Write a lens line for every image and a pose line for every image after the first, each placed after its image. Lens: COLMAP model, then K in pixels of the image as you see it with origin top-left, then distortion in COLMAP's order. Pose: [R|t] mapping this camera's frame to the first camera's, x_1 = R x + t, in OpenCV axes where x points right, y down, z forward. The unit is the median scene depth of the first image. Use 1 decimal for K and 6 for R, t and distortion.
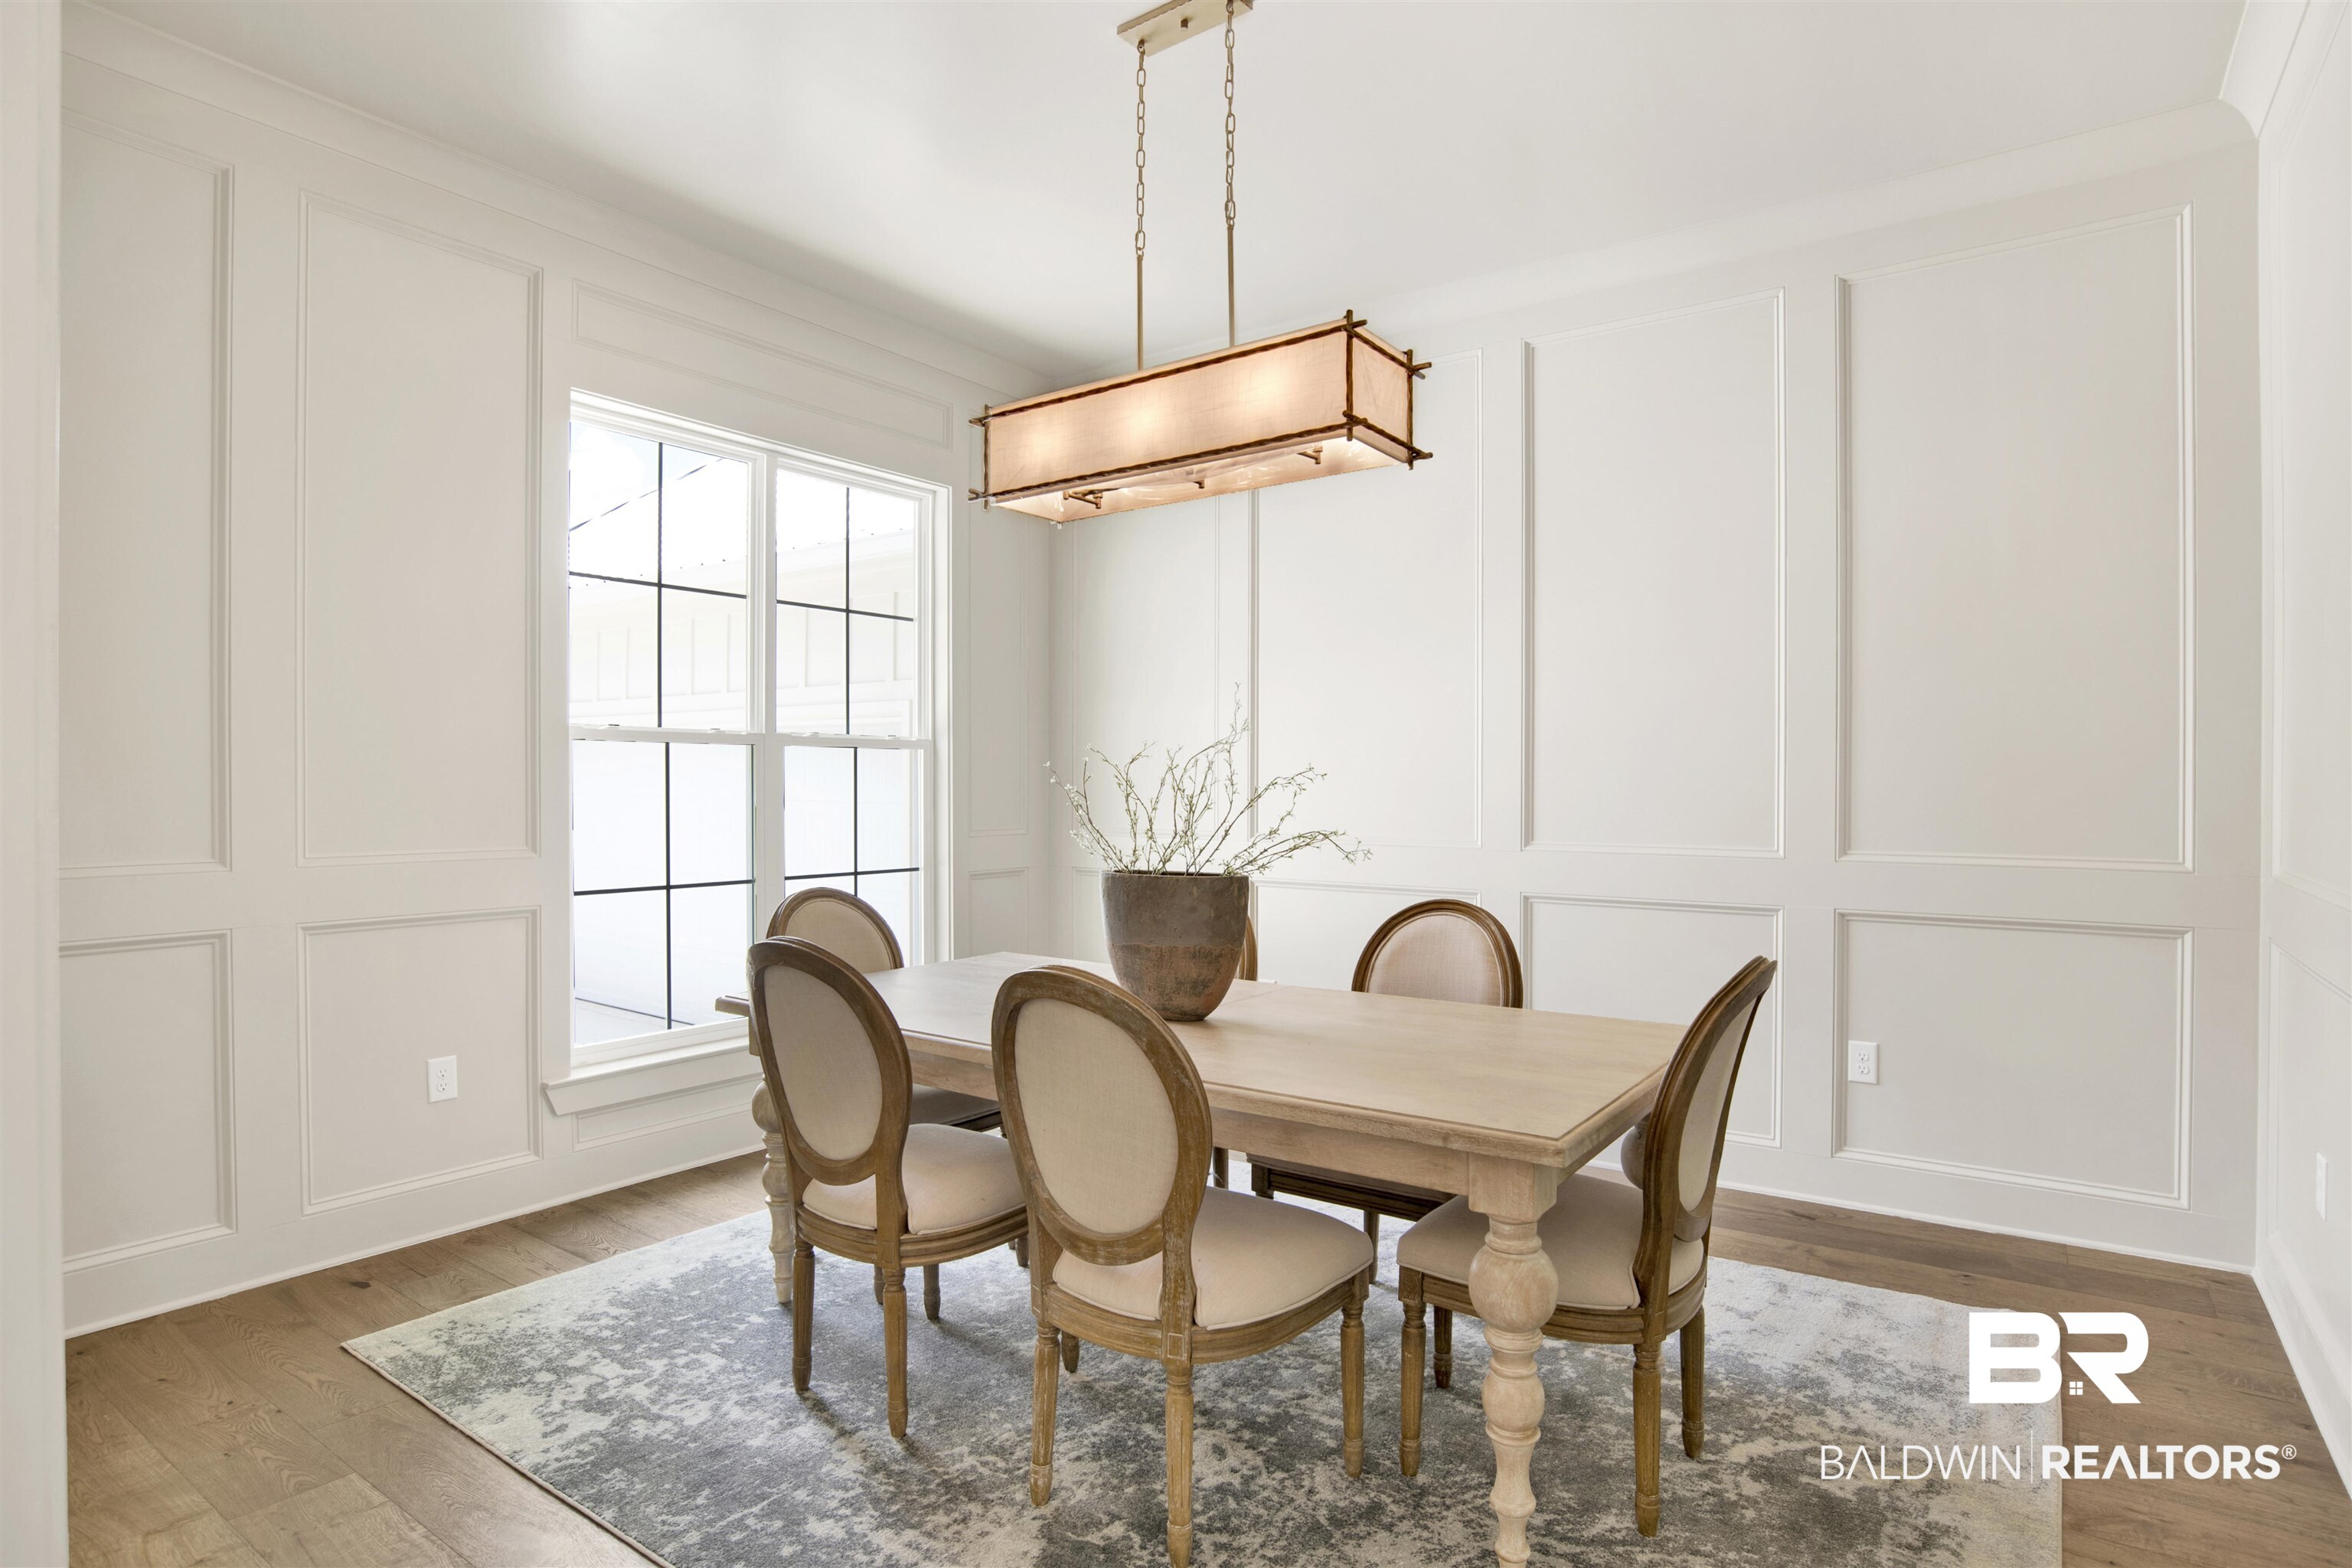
lens RADIAL K [[1218.7, 0, 1185.3], [0, 1218.7, 777.8], [0, 0, 1]] dist [-0.076280, 0.030893]
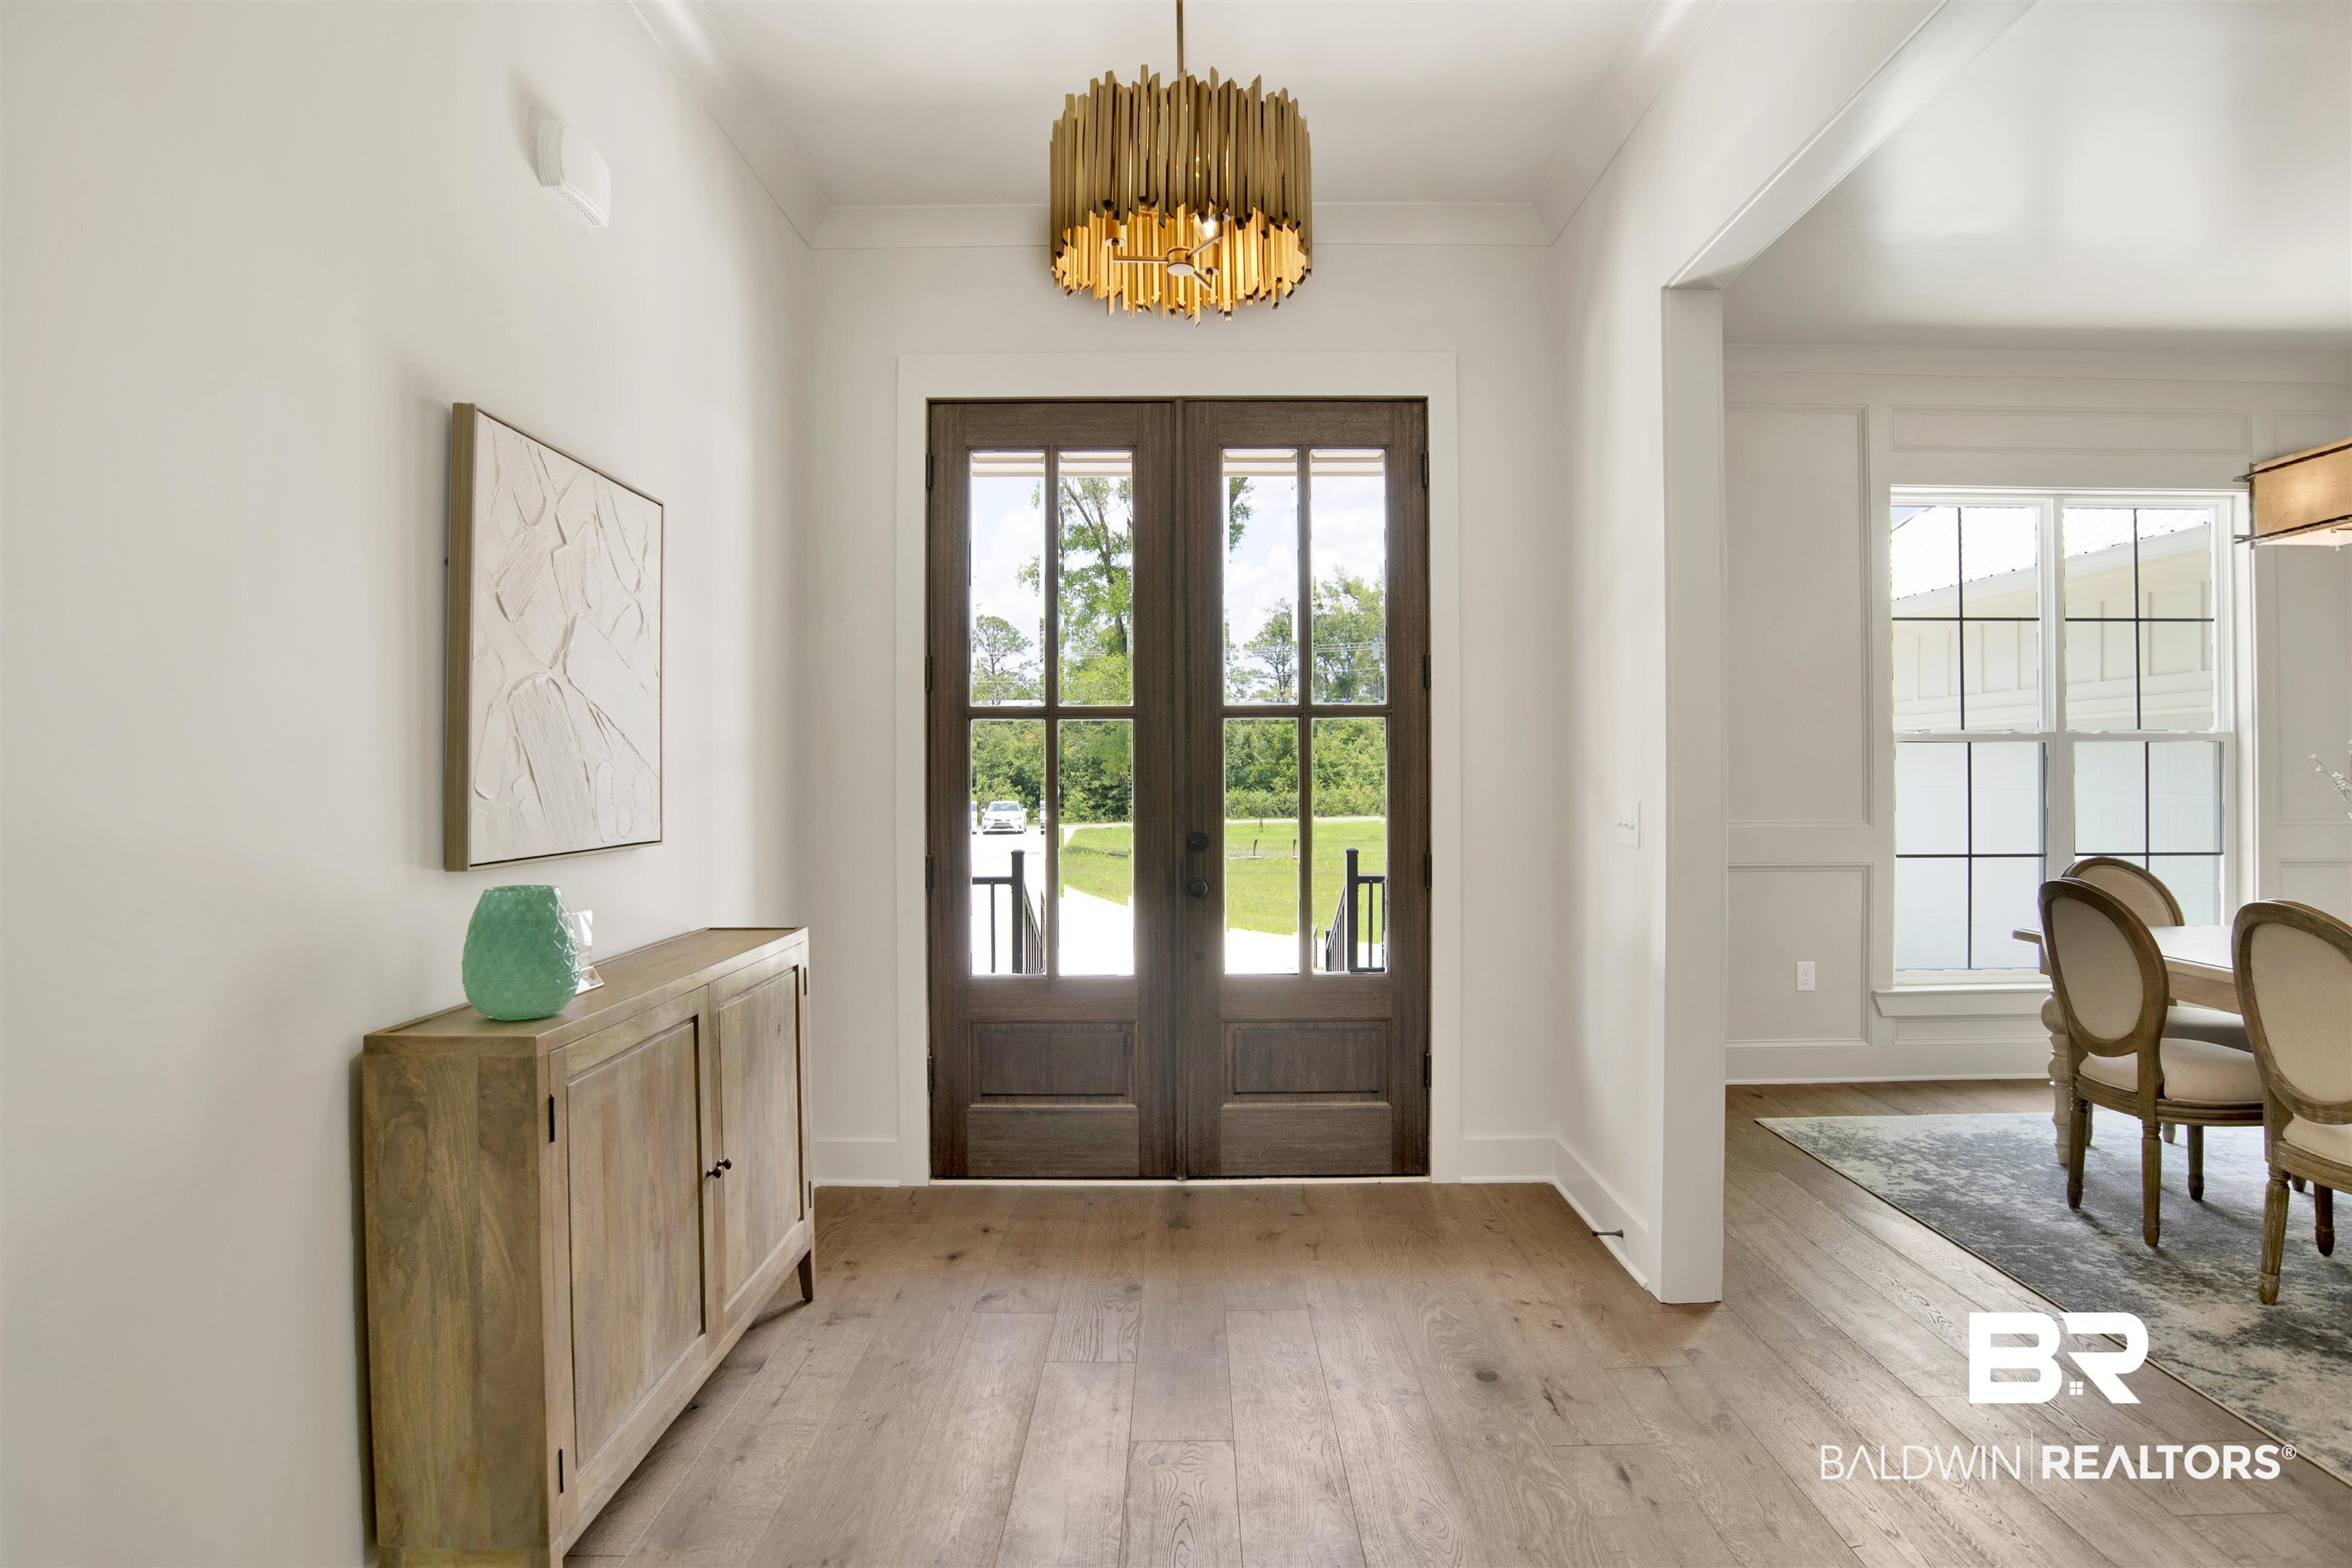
lens RADIAL K [[1283.8, 0, 1176.0], [0, 1283.8, 784.0], [0, 0, 1]] dist [-0.063908, 0.020729]
pose [[0.579449, 0.001430, -0.815008, 0.249601], [0.006433, 0.999959, 0.006329, 0.001125], [0.814983, -0.008911, 0.579416, -0.686416]]
